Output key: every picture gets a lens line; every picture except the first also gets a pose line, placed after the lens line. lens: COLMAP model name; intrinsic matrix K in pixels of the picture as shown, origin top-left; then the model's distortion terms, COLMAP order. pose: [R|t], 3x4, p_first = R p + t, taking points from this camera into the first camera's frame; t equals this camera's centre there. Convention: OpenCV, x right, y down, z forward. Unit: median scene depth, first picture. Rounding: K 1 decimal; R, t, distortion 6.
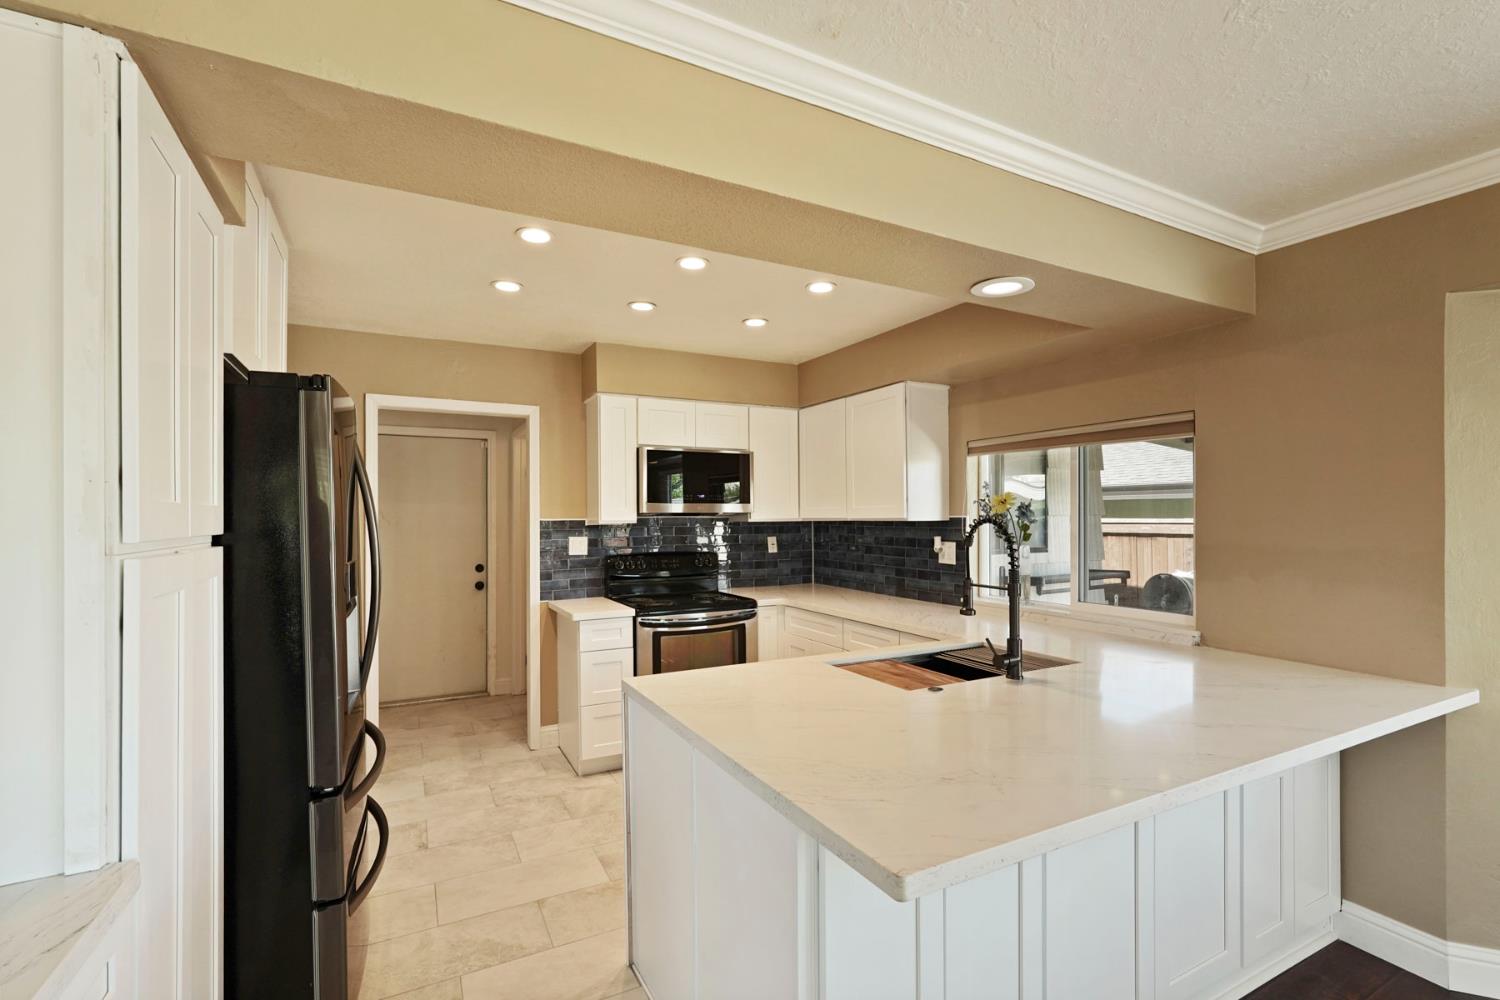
lens RADIAL K [[665.9, 0, 753.7], [0, 665.9, 515.1], [0, 0, 1]] dist [0.000143, 0.000630]
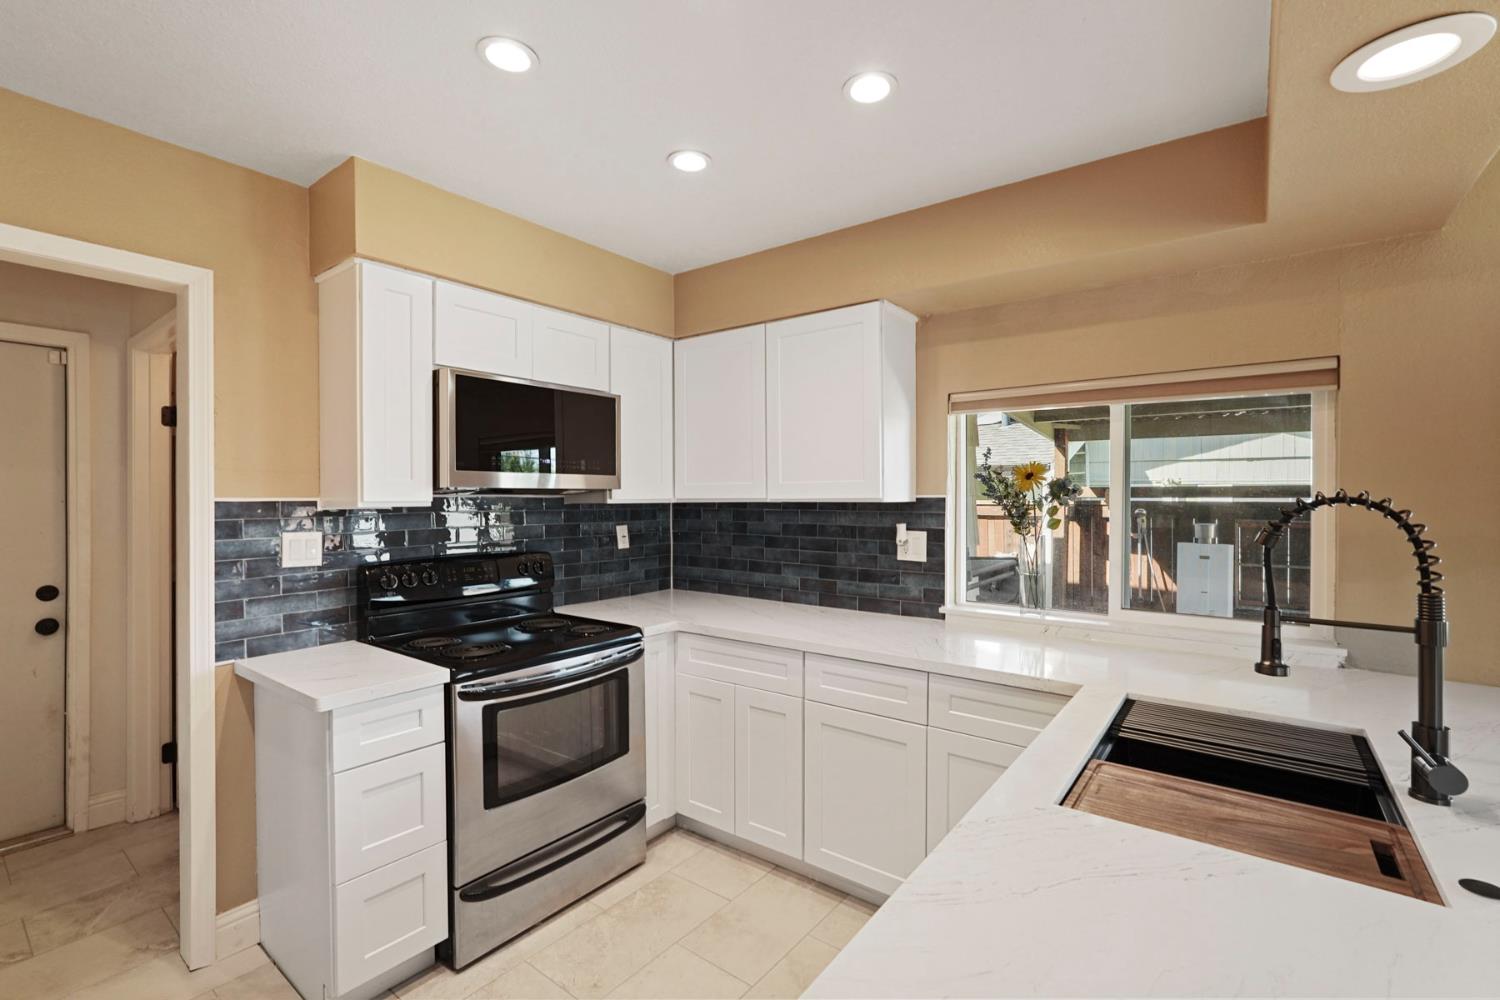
lens RADIAL K [[662.2, 0, 750.0], [0, 662.2, 500.0], [0, 0, 1]] dist [-0.011085, 0.007215]
pose [[0.908717, 0.001913, 0.417409, -0.160129], [-0.003951, 0.999984, 0.004017, 0.003538], [-0.417395, -0.005300, 0.908710, 0.378170]]
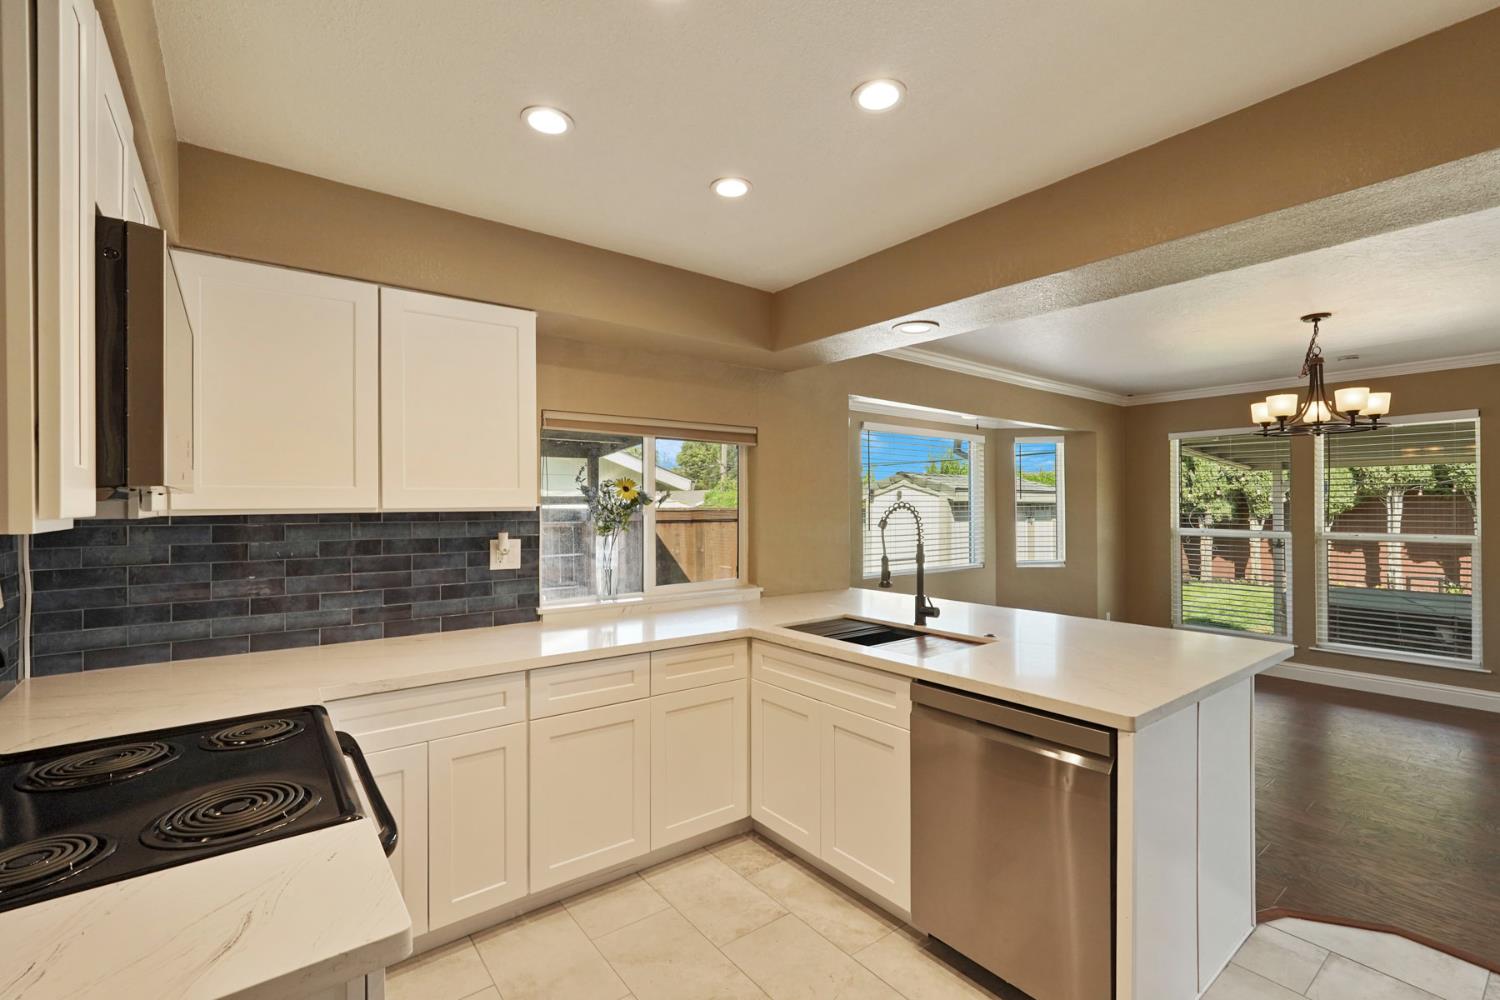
lens RADIAL K [[662.2, 0, 750.0], [0, 662.2, 500.0], [0, 0, 1]] dist [-0.011085, 0.007215]
pose [[-0.168156, 0.009298, 0.985717, -0.433719], [0.001816, 0.999957, -0.009123, 0.003570], [-0.985759, 0.000256, -0.168165, 0.784361]]
